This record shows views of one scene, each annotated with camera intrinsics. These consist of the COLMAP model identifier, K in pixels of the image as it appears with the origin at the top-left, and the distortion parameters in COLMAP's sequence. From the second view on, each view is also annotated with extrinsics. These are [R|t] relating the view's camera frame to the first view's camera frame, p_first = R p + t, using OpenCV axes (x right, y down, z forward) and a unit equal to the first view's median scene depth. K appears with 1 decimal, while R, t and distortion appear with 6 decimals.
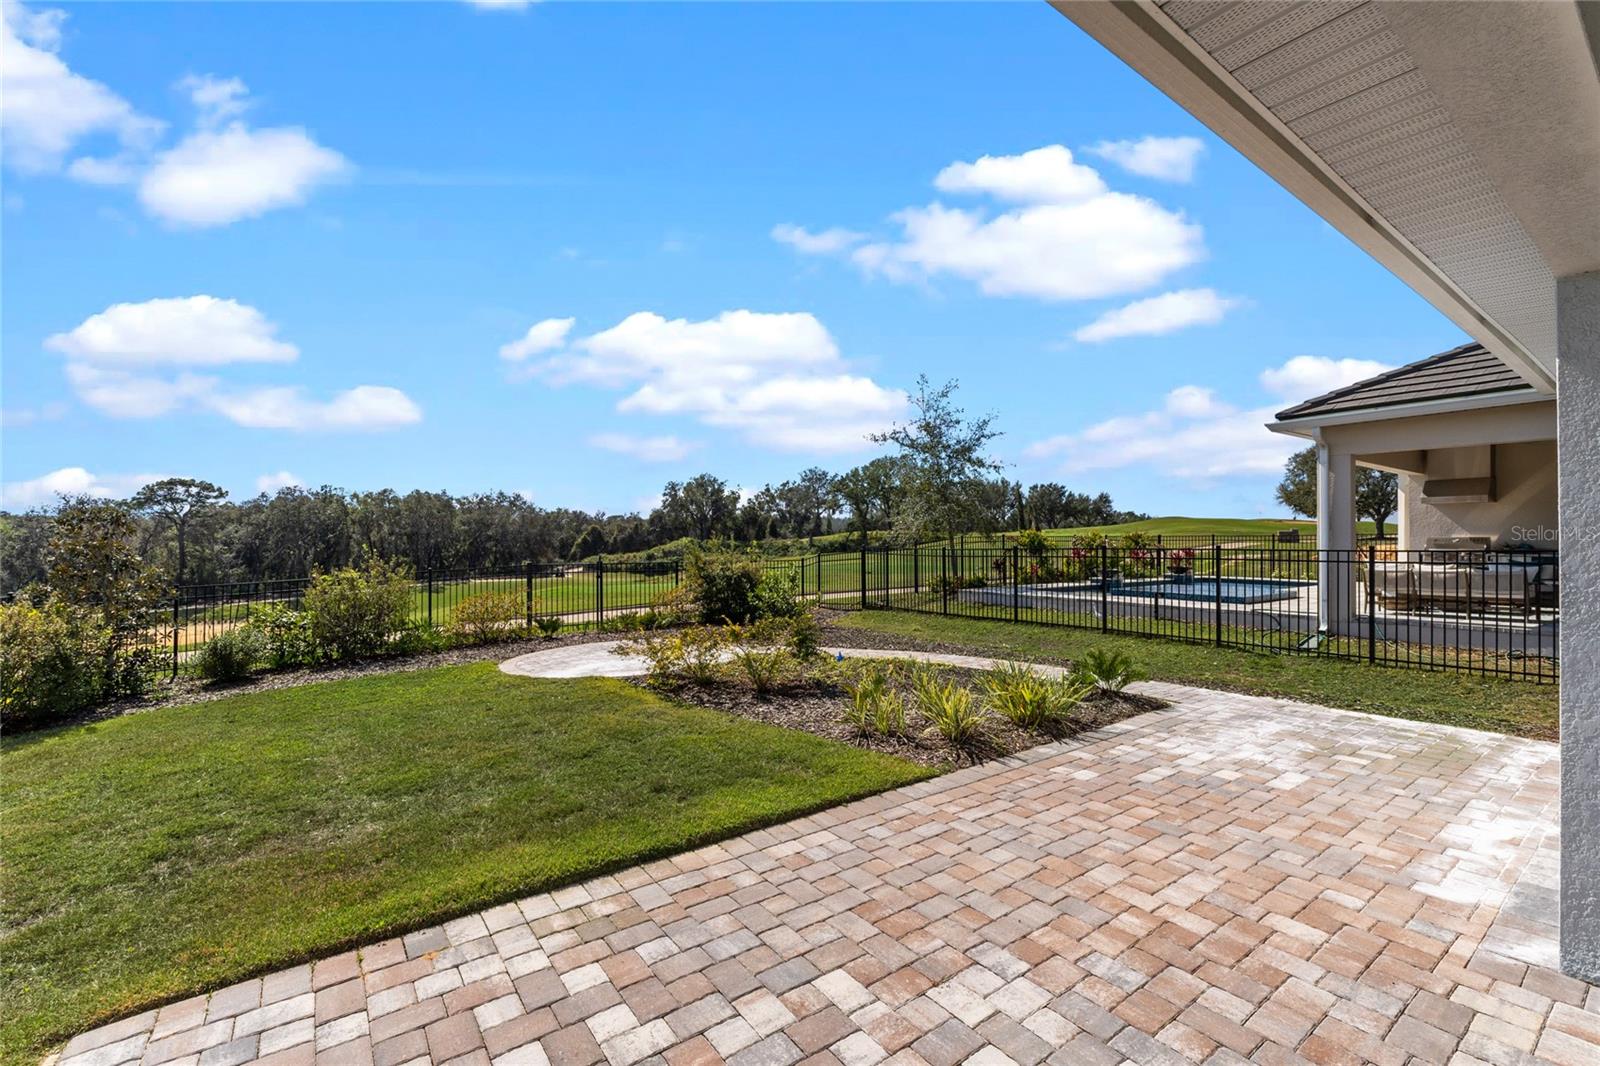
lens RADIAL K [[672.4, 0, 806.3], [0, 672.4, 534.6], [0, 0, 1]] dist [0.006674, 0.000170]
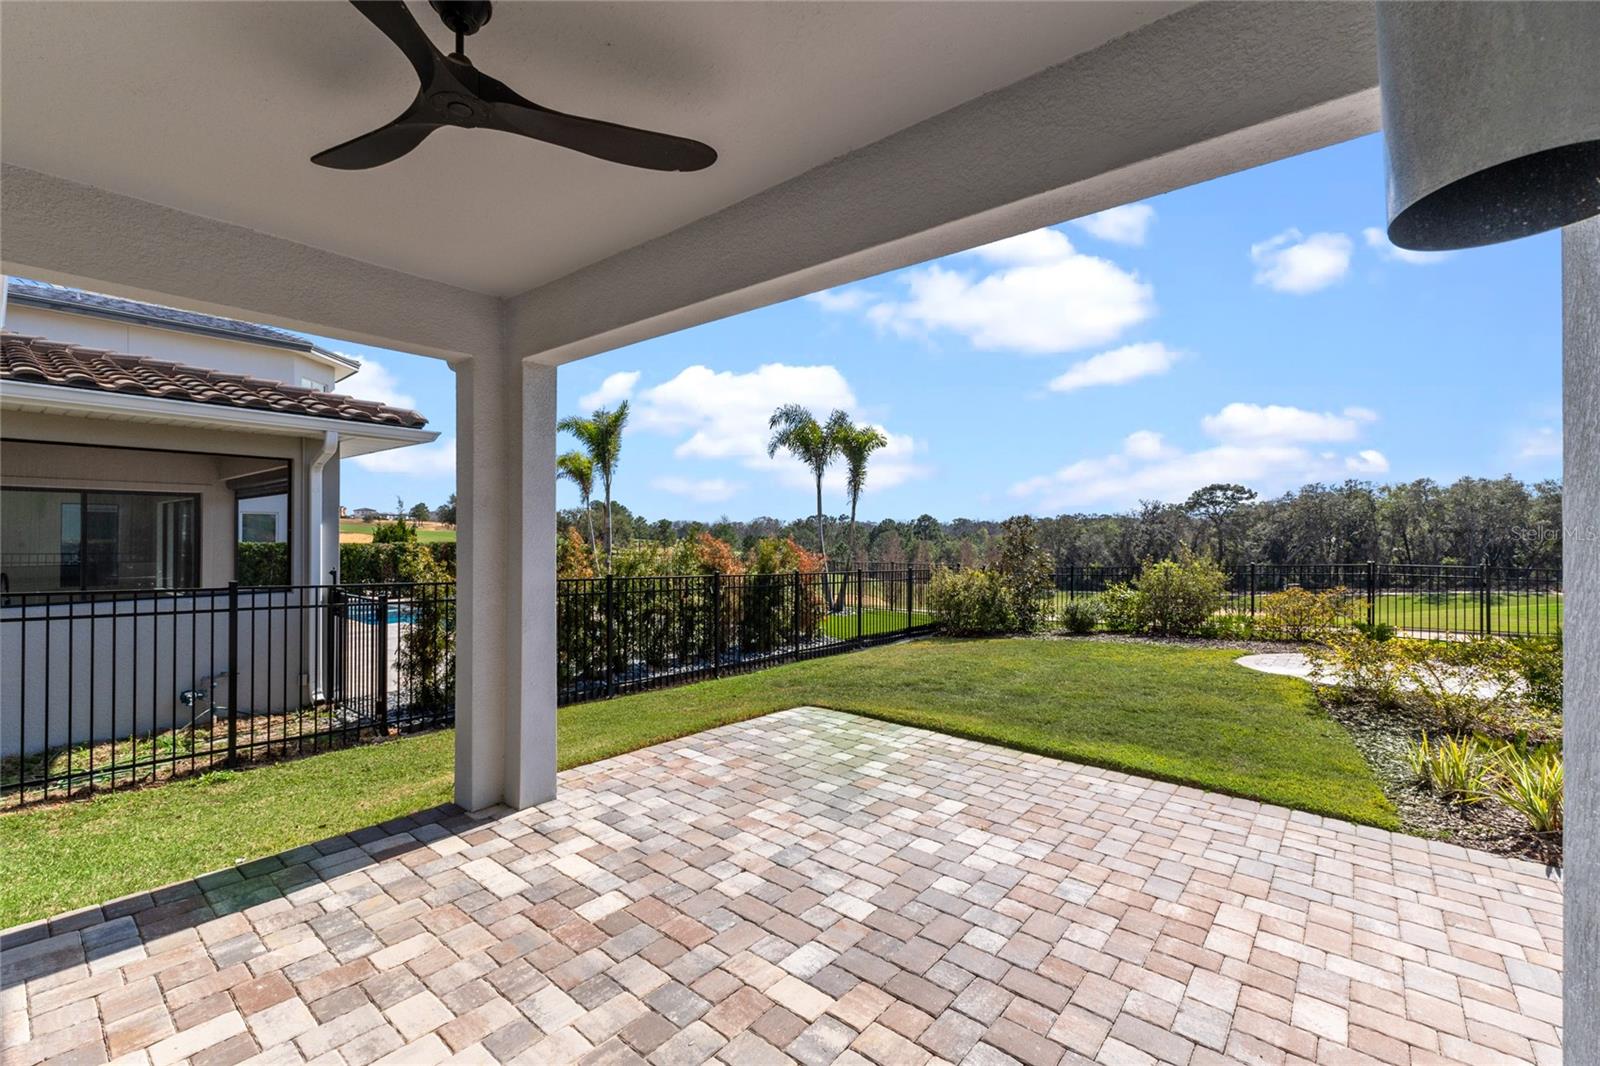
lens RADIAL K [[672.4, 0, 806.3], [0, 672.4, 534.6], [0, 0, 1]] dist [0.006674, 0.000170]
pose [[0.263642, 0.002160, -0.964618, 0.782339], [0.002040, 0.999994, 0.002797, 0.001096], [0.964619, -0.002705, 0.263636, 0.113782]]
